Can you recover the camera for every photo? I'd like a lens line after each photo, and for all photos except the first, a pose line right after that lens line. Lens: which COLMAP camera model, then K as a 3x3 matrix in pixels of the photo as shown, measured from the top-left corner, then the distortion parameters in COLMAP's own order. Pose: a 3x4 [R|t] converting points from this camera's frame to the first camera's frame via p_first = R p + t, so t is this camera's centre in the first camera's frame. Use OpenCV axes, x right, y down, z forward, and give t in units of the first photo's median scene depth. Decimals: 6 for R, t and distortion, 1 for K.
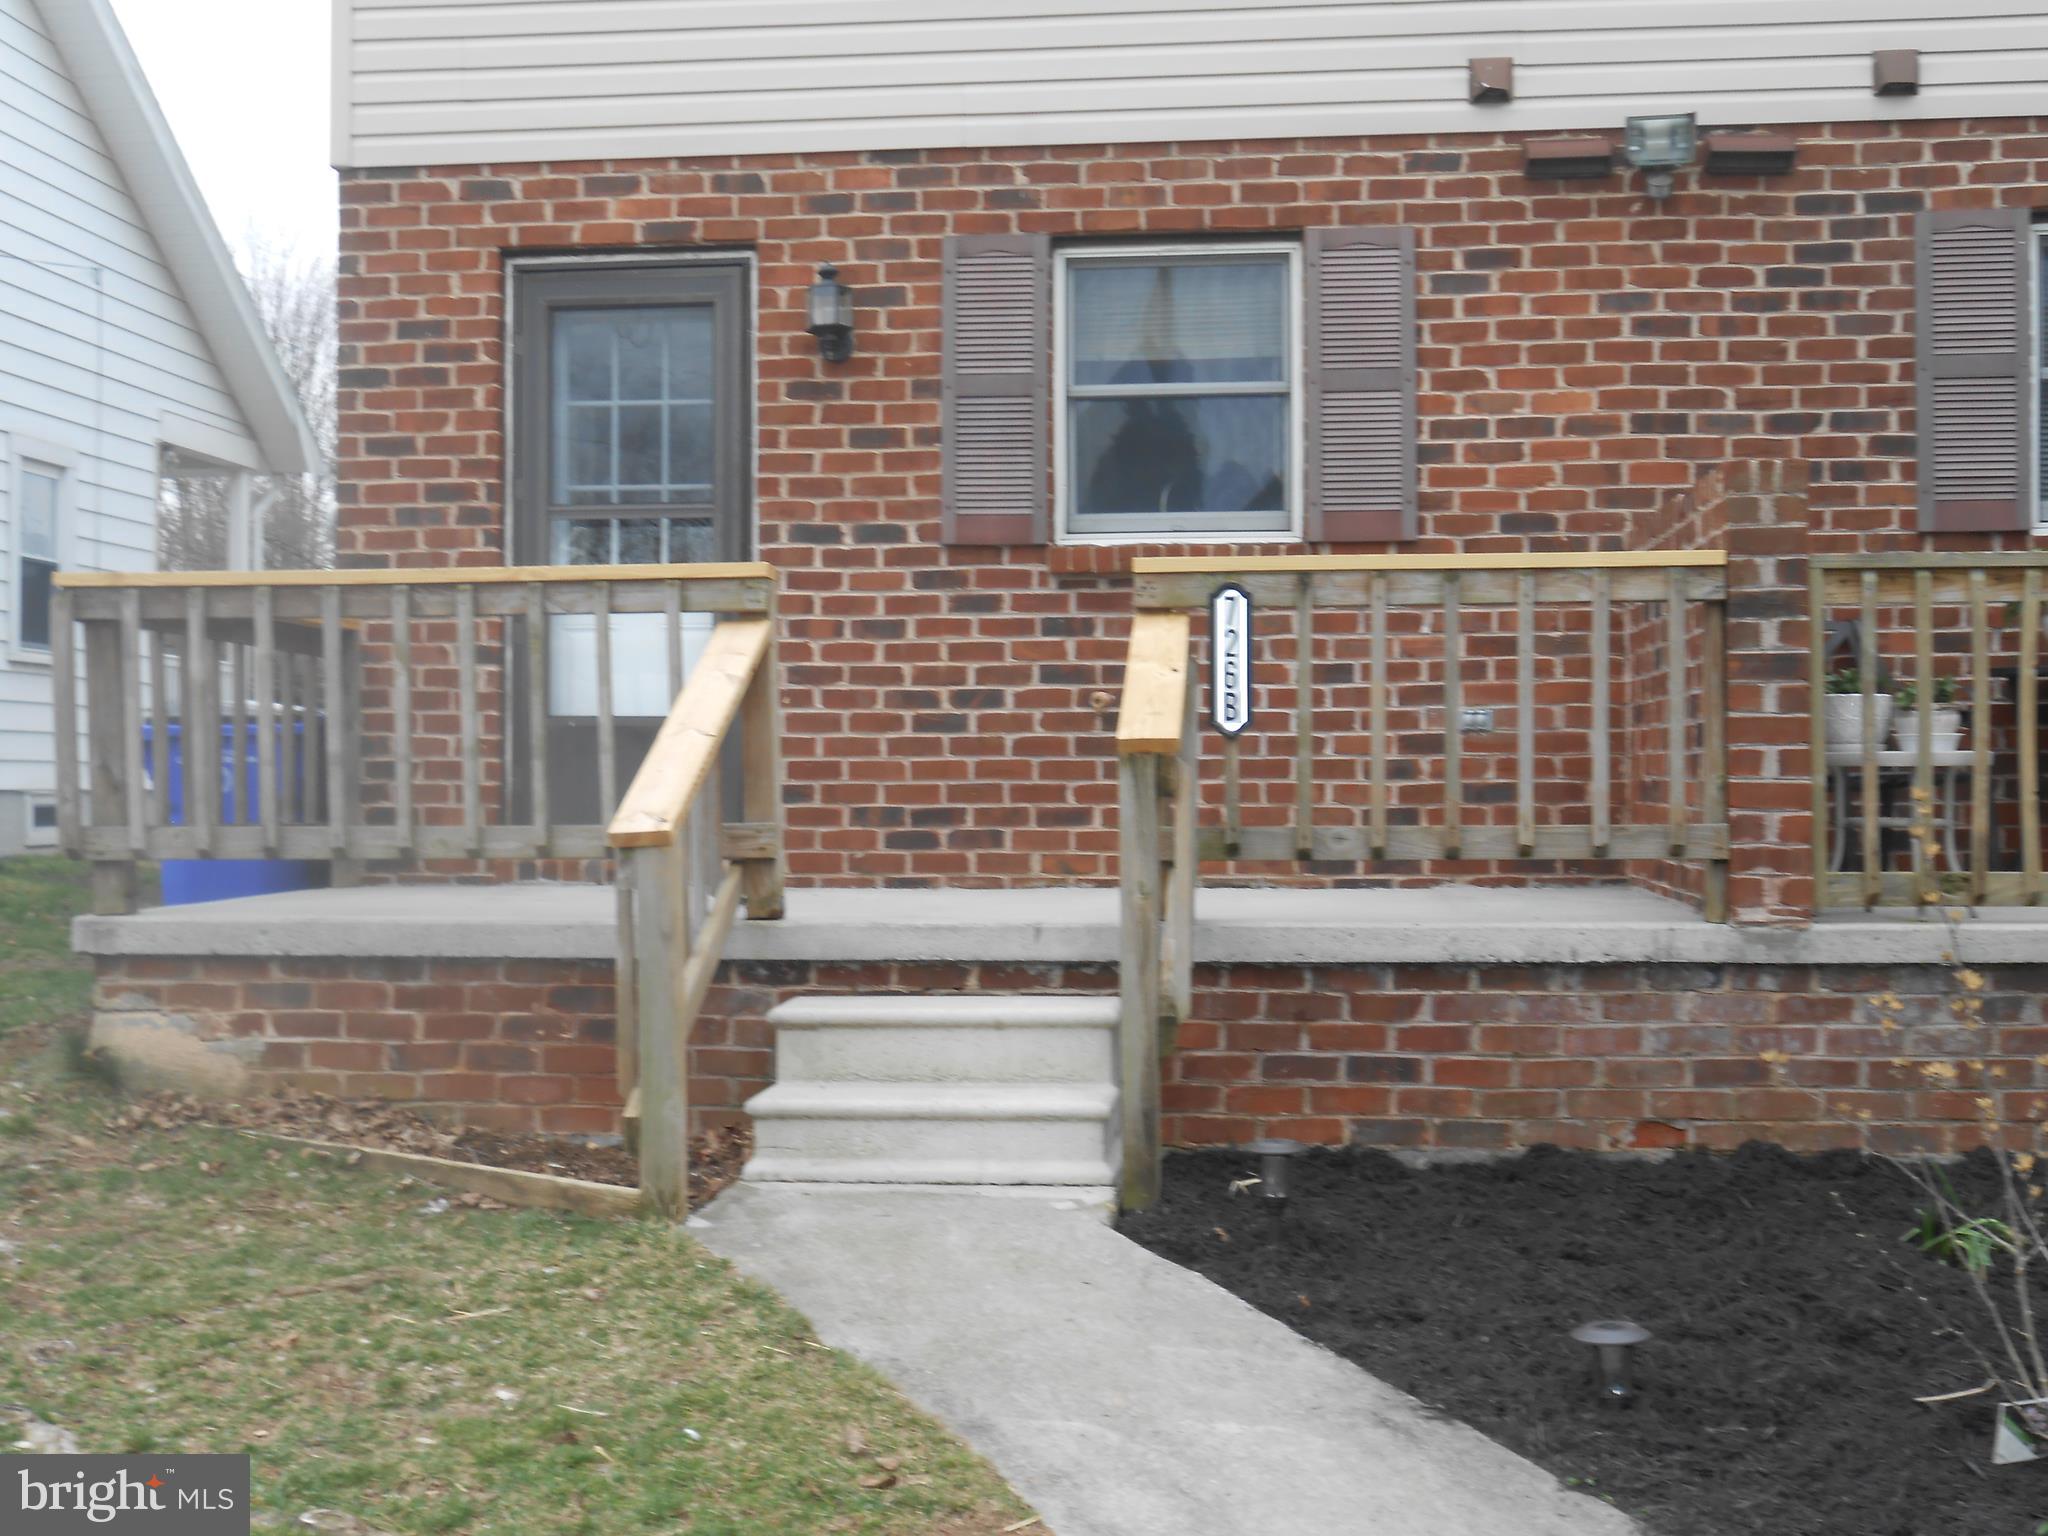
lens RADIAL K [[2649.9, 0, 1024.0], [0, 2649.9, 768.0], [0, 0, 1]] dist [0.015743, 0.021697]
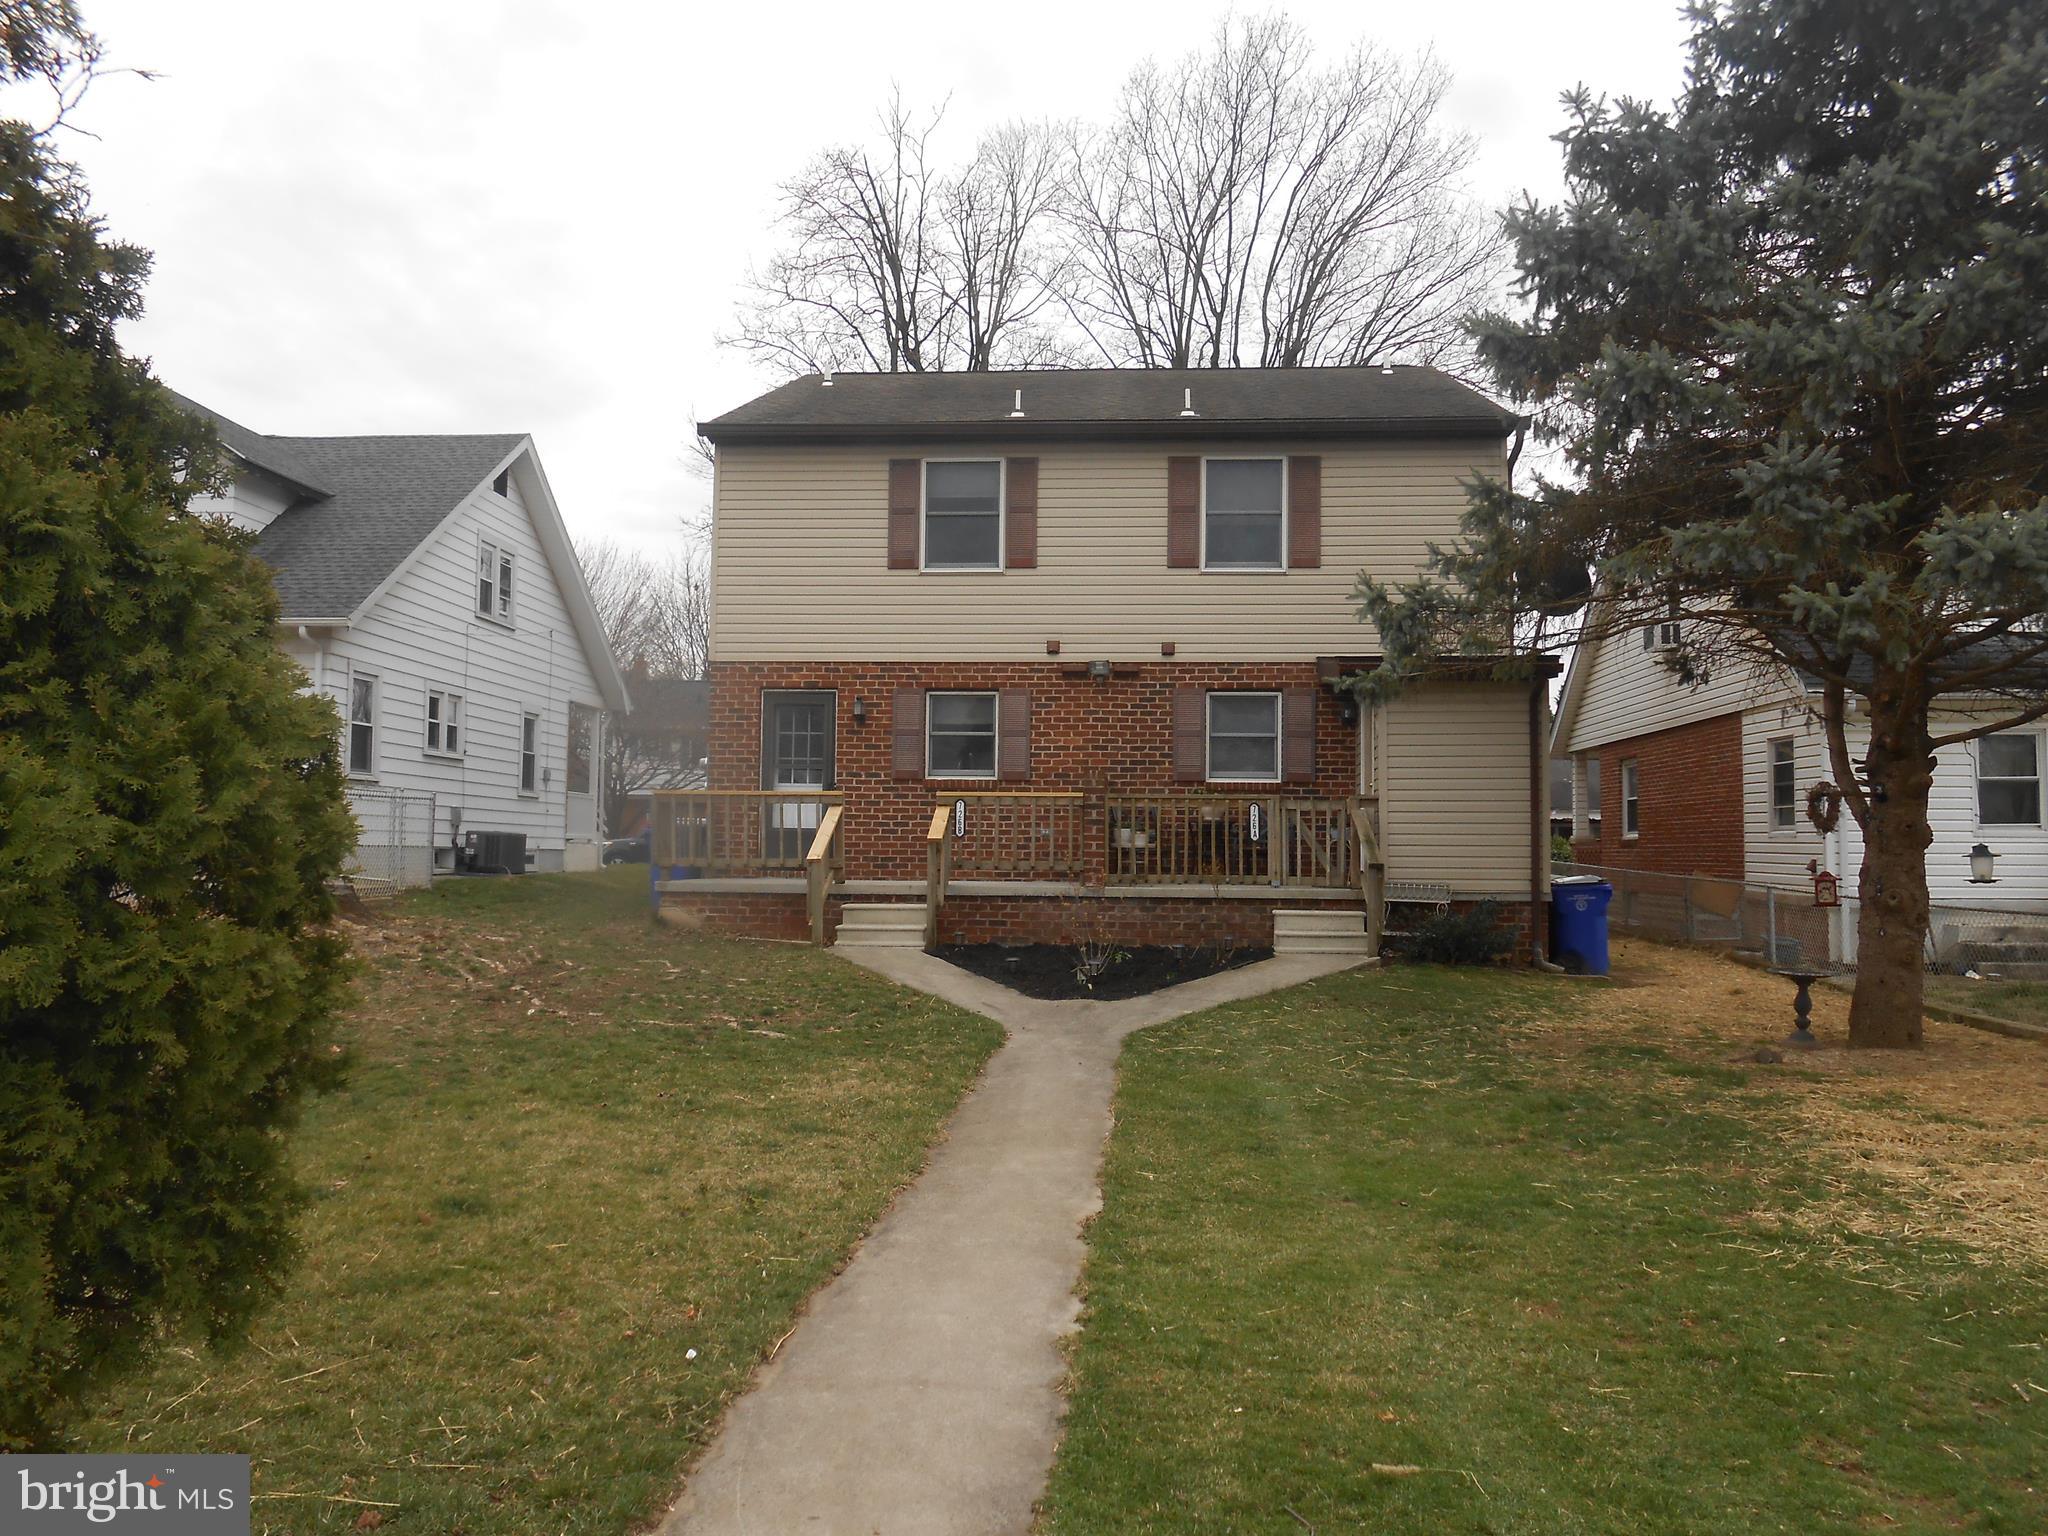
lens RADIAL K [[1602.0, 0, 1024.0], [0, 1602.0, 768.0], [0, 0, 1]] dist [-0.018280, -0.003496]
pose [[0.999293, 0.015438, 0.034275, 0.069972], [-0.013734, 0.998684, -0.049411, 0.000668], [-0.034993, 0.048906, 0.998190, -1.077043]]
